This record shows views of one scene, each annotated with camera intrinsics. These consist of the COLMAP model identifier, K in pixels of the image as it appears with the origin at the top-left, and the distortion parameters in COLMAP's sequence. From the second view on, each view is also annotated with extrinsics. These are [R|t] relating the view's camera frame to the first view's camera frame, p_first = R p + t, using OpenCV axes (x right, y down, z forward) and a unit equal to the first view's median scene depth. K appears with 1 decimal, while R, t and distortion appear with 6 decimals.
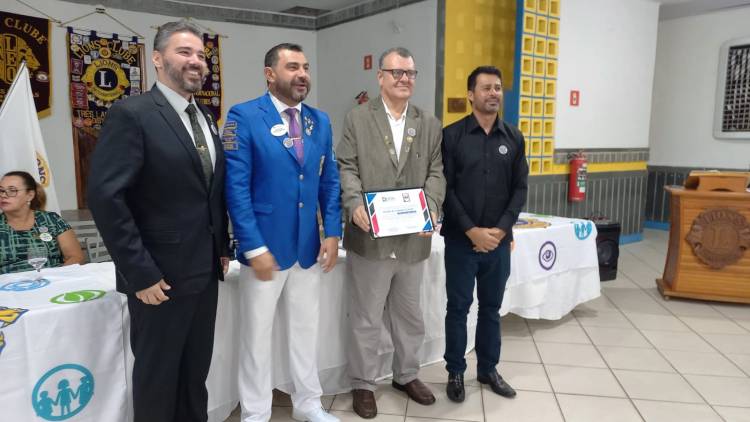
lens RADIAL K [[543.0, 0, 377.5], [0, 543.0, 218.8], [0, 0, 1]] dist [0.065187, -0.061210]
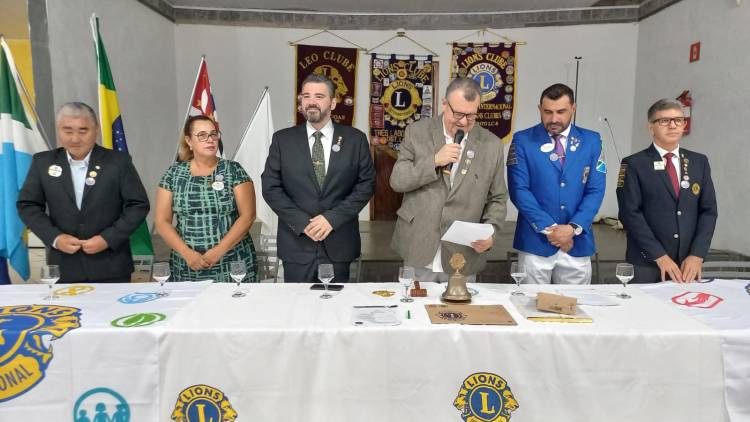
lens RADIAL K [[558.9, 0, 385.5], [0, 558.9, 218.1], [0, 0, 1]] dist [0.027295, -0.009587]
pose [[0.793306, 0.065964, -0.605239, 0.143028], [-0.084262, 0.996442, -0.001845, -0.025514], [0.602964, 0.052462, 0.796042, 0.154804]]
